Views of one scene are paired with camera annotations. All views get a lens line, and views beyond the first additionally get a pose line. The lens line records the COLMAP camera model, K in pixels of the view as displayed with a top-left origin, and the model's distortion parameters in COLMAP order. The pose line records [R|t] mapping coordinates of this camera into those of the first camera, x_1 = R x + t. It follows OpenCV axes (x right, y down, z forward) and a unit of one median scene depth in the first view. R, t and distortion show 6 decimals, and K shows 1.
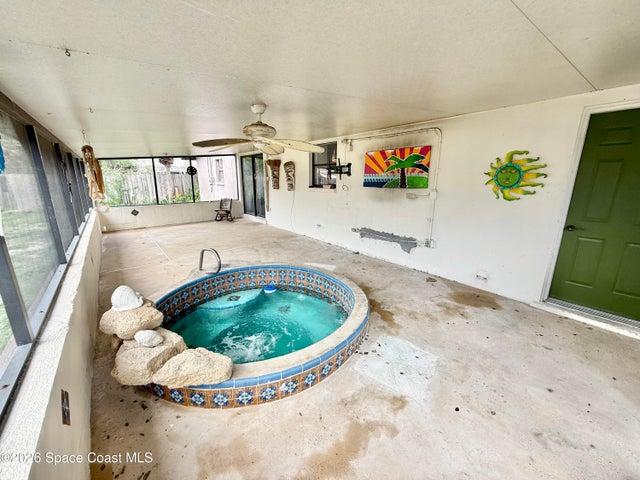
lens RADIAL K [[254.9, 0, 318.5], [0, 254.9, 240.3], [0, 0, 1]] dist [-0.000899, 0.000077]
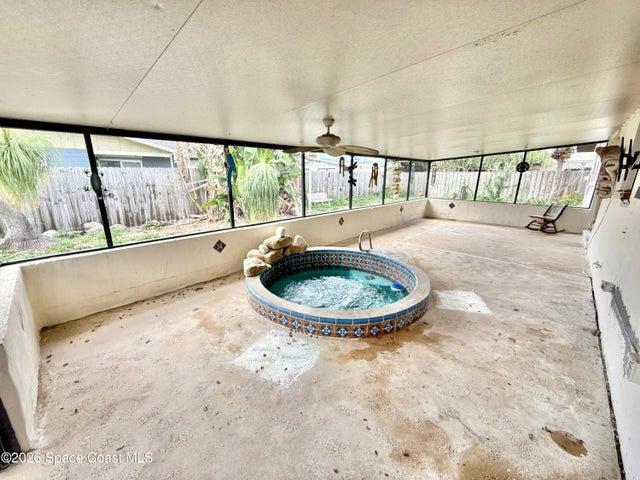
lens RADIAL K [[254.9, 0, 318.5], [0, 254.9, 240.3], [0, 0, 1]] dist [-0.000899, 0.000077]
pose [[0.116363, 0.248614, -0.961588, 0.762160], [-0.238714, 0.946786, 0.215900, -0.140833], [0.964093, 0.204422, 0.169519, 0.554080]]
